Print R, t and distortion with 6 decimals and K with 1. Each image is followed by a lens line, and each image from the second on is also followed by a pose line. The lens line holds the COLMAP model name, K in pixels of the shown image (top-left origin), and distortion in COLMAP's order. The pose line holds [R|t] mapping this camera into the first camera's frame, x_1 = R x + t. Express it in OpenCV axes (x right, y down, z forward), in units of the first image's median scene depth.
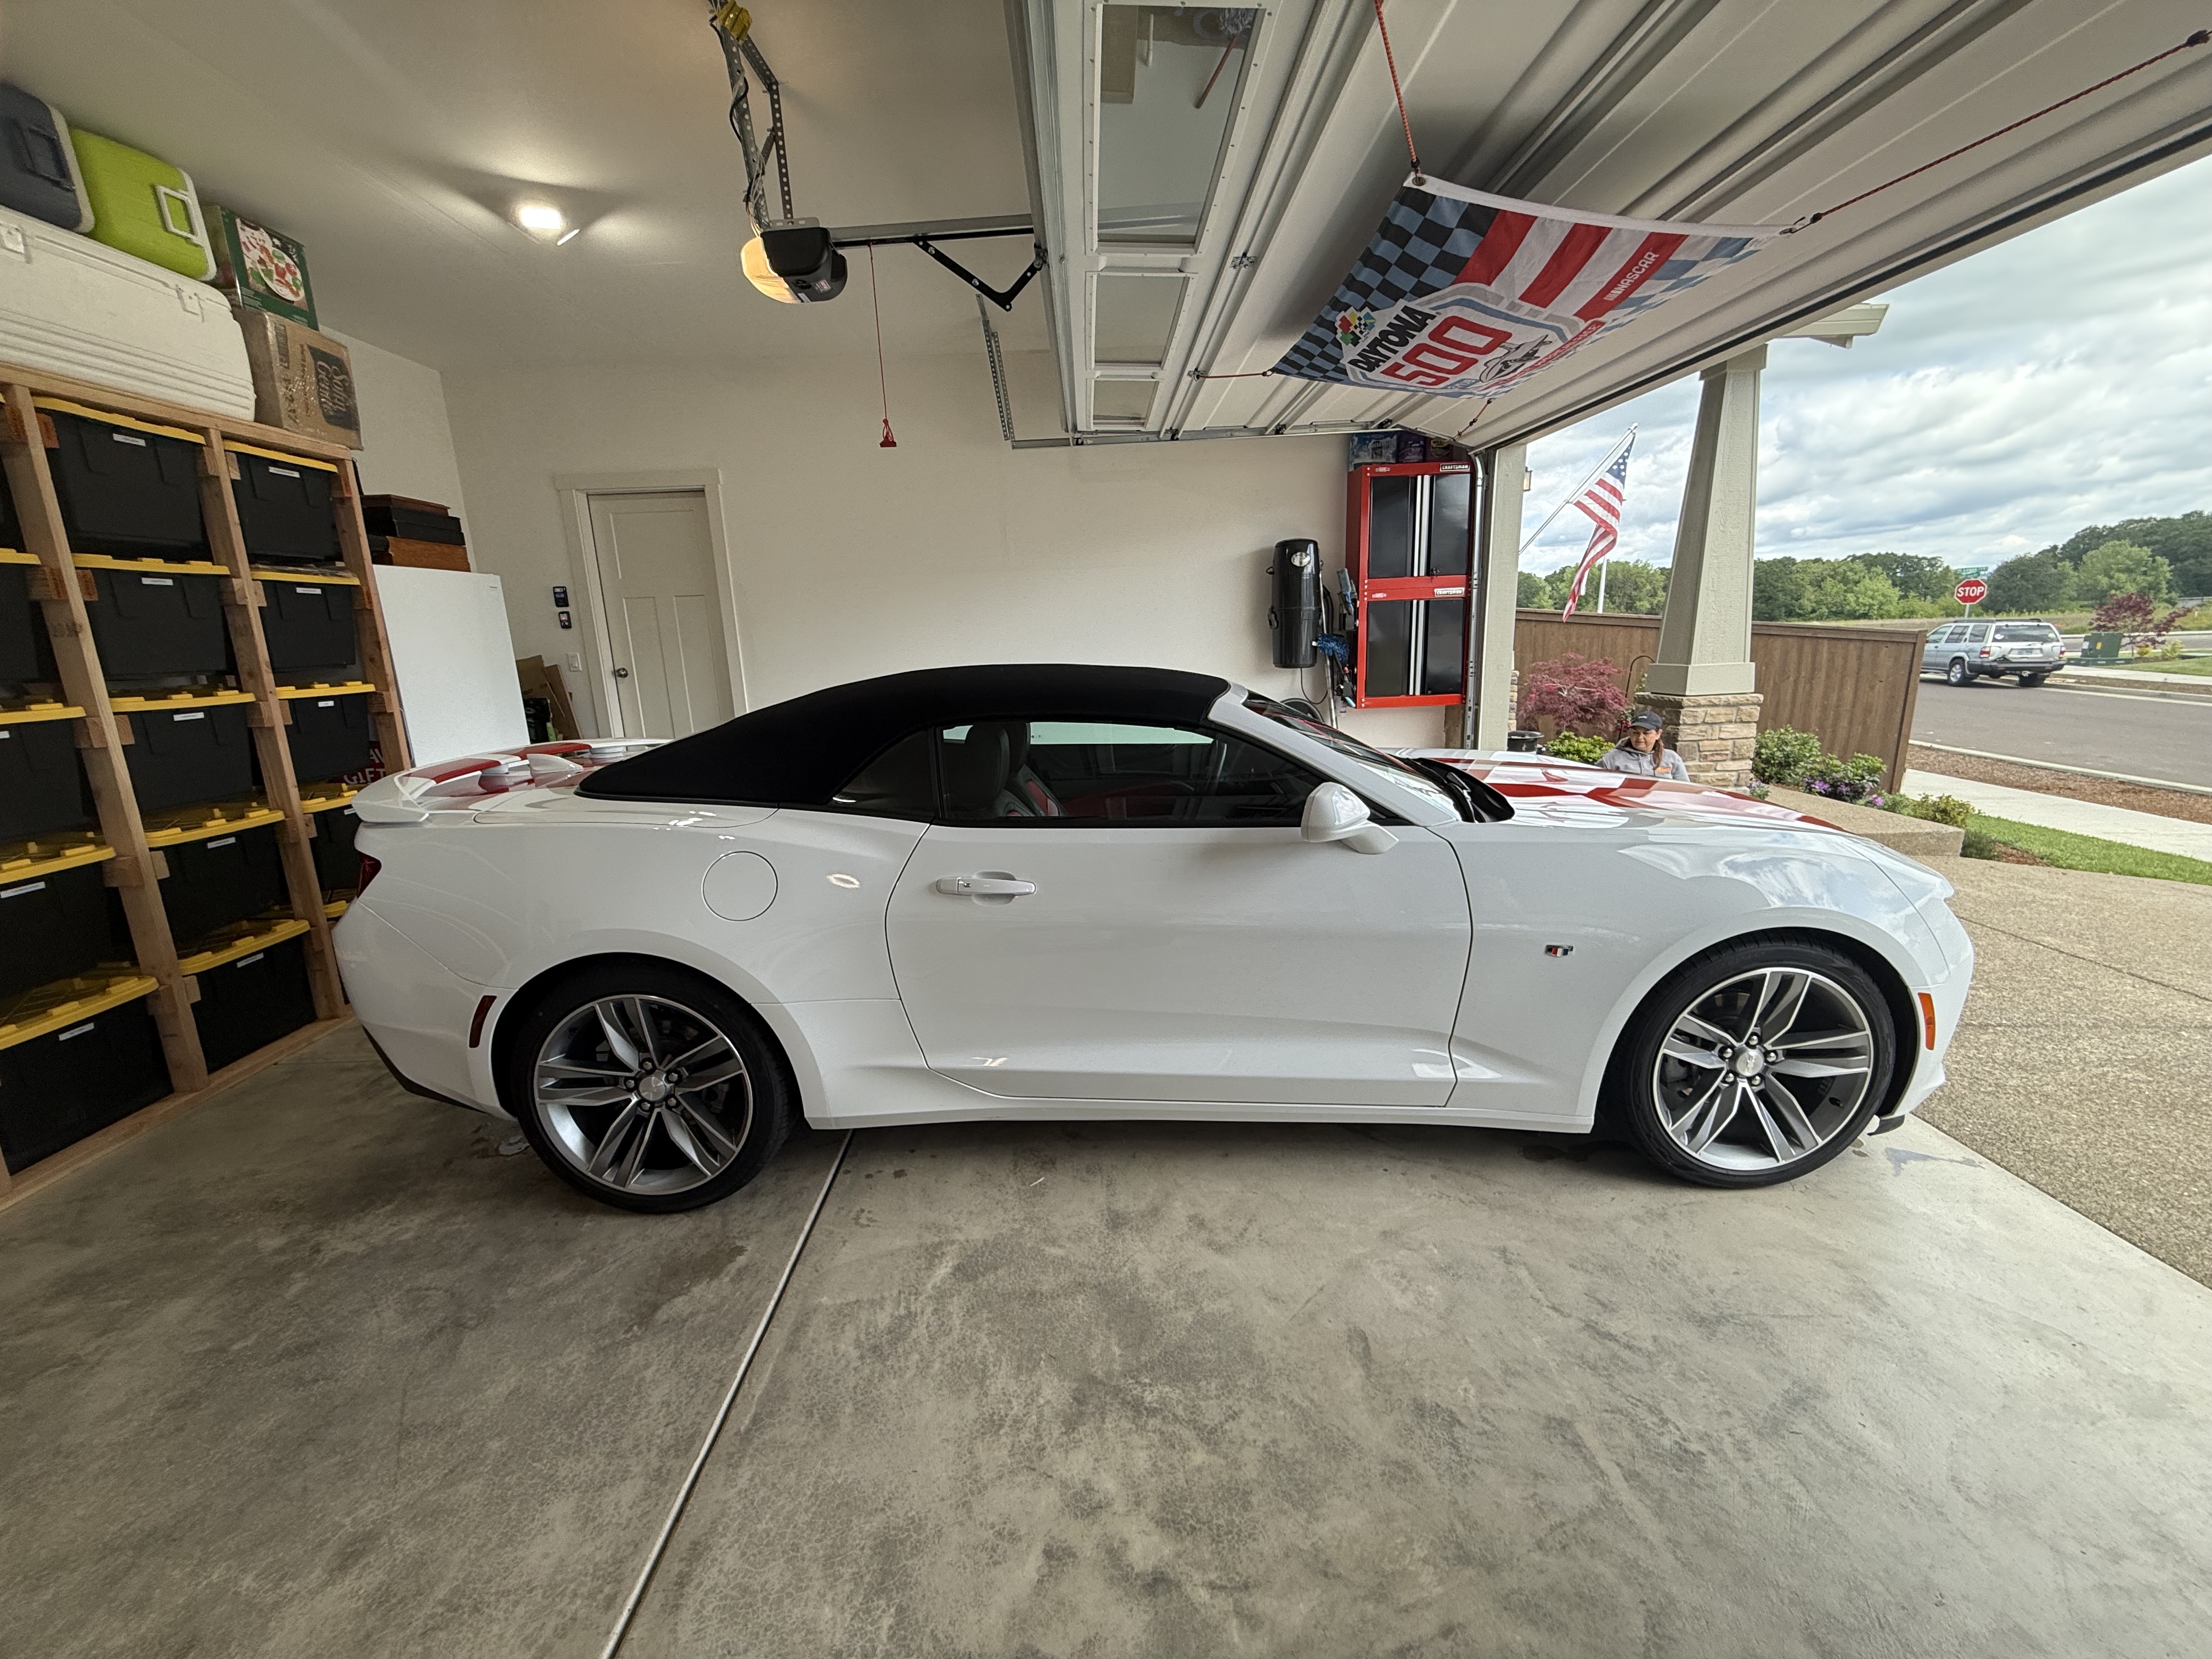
lens RADIAL K [[876.6, 0, 1100.0], [0, 876.6, 829.6], [0, 0, 1]] dist [0.000529, -0.000155]
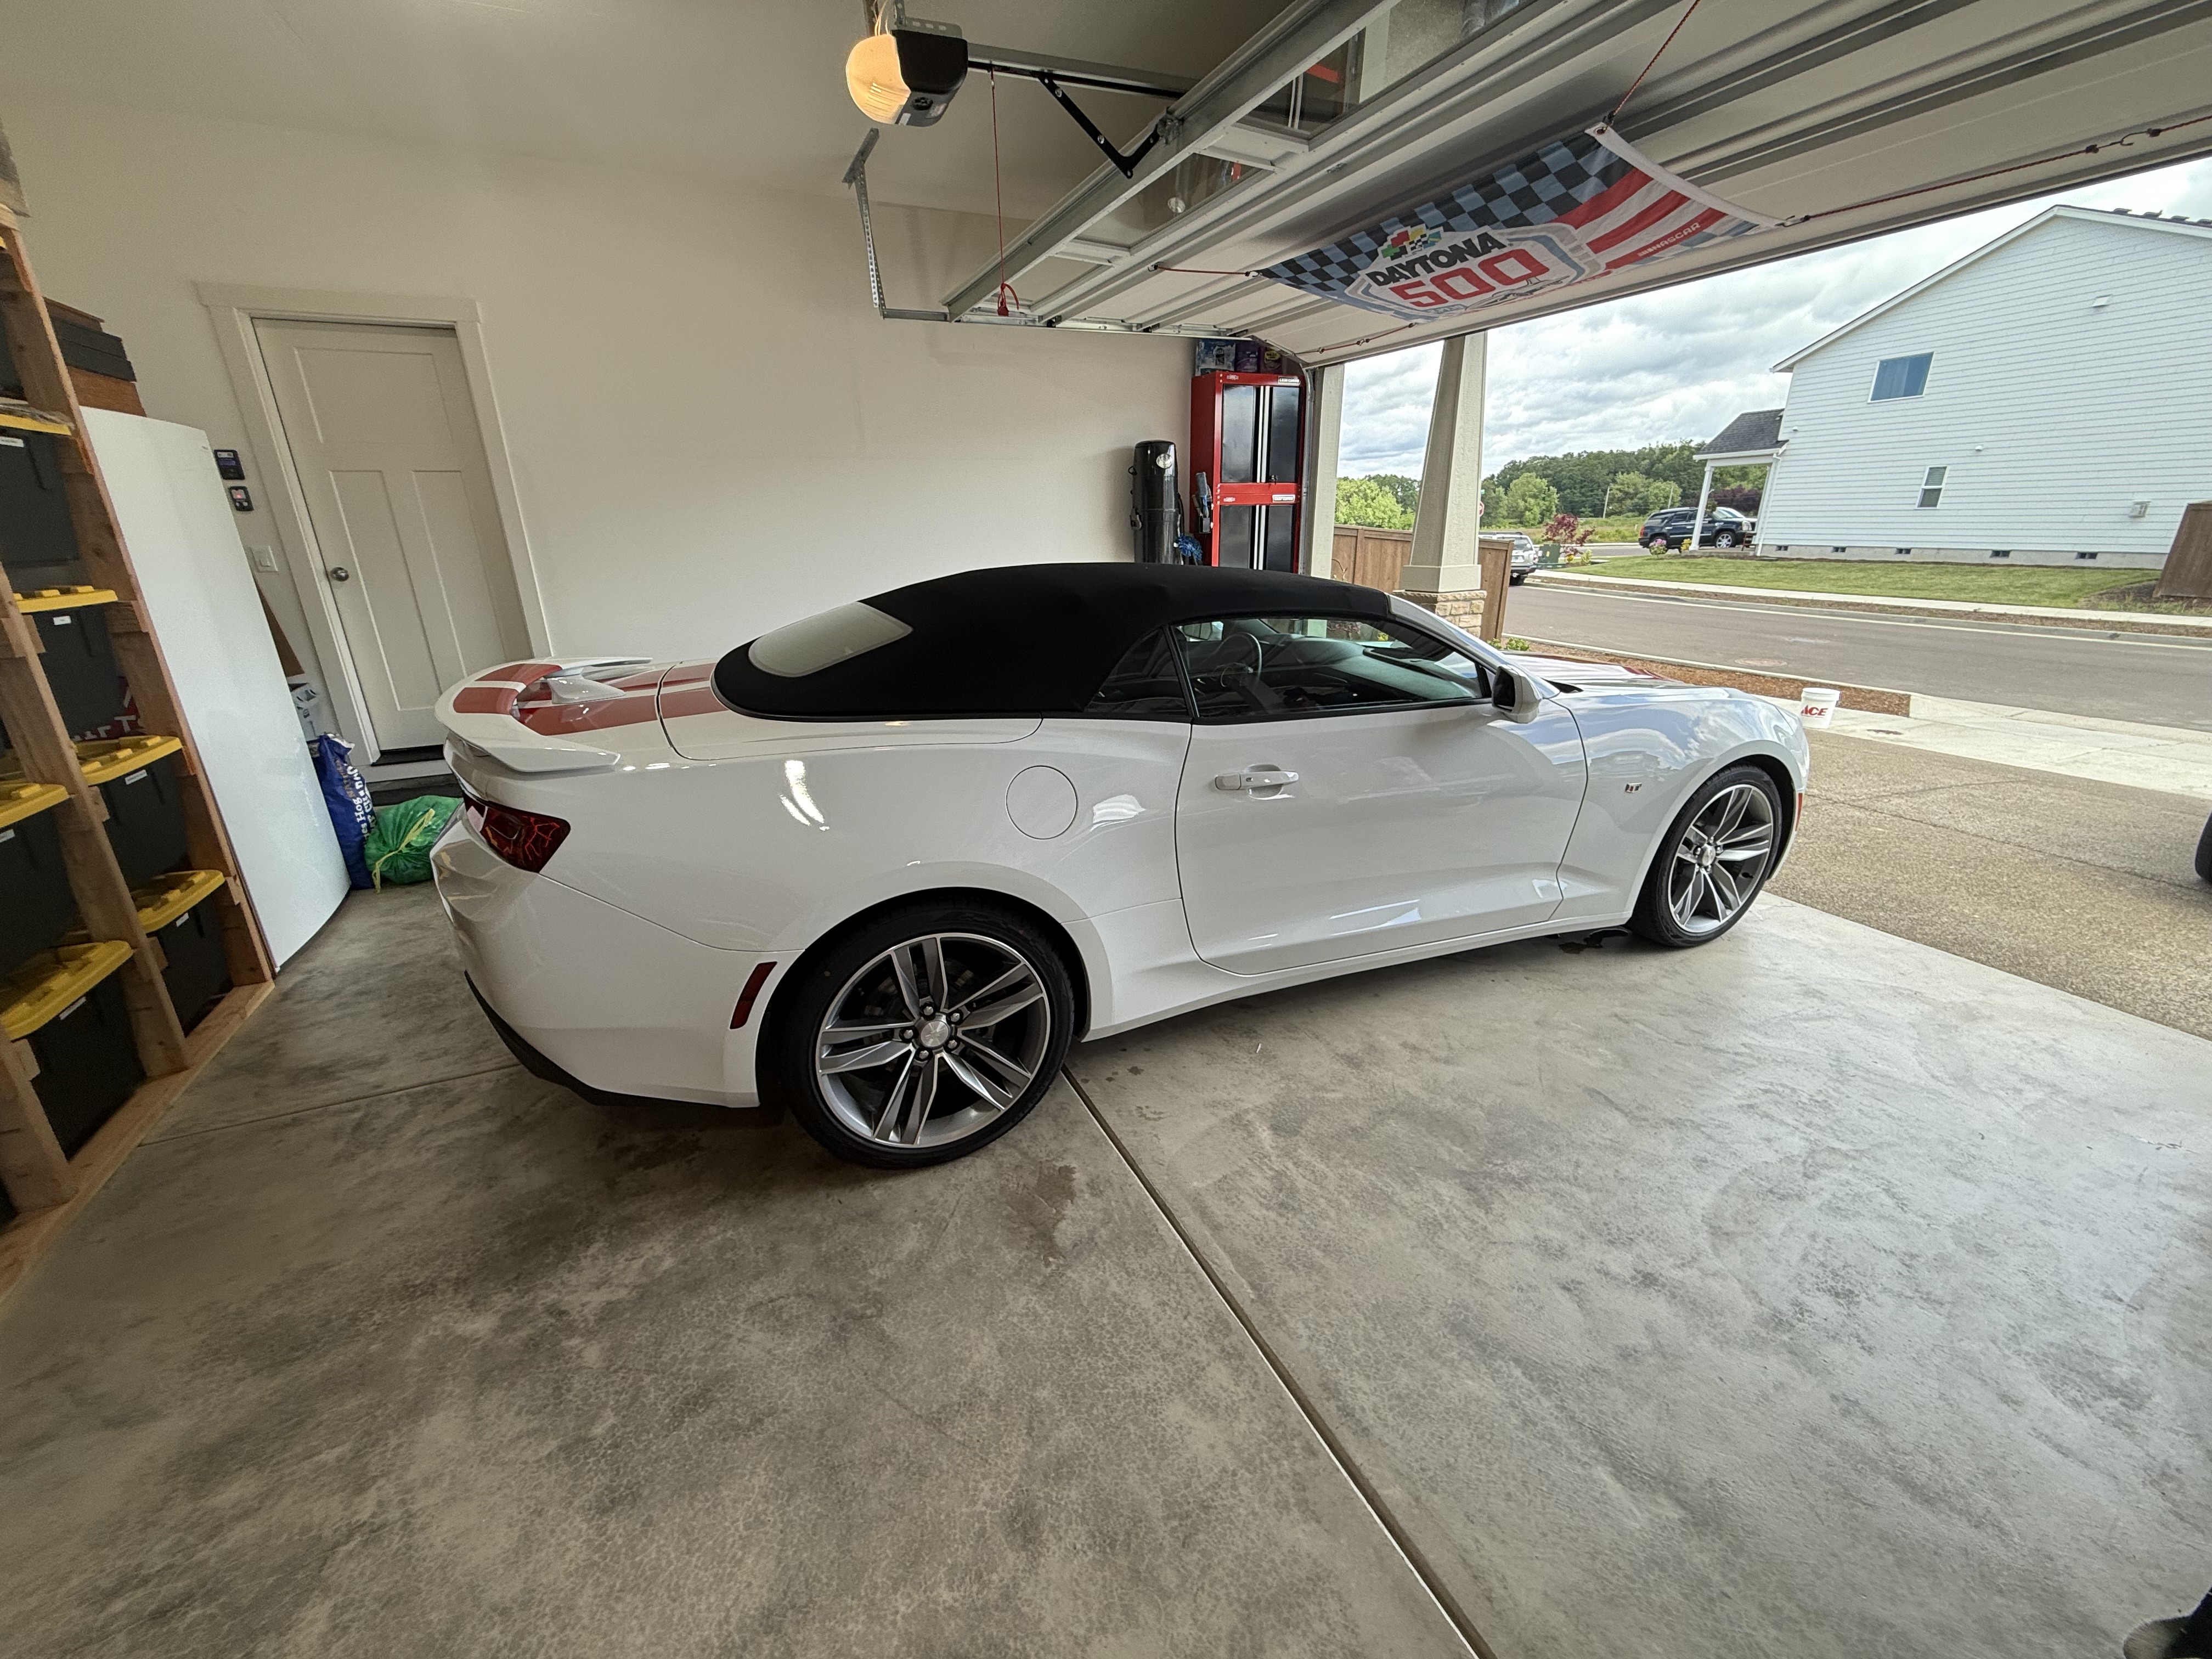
lens RADIAL K [[876.6, 0, 1101.1], [0, 876.6, 828.9], [0, 0, 1]] dist [0.000529, -0.000155]
pose [[0.914722, -0.113668, 0.387768, -0.681269], [0.072728, 0.990261, 0.118718, -0.013902], [-0.397486, -0.080393, 0.914080, 0.107870]]
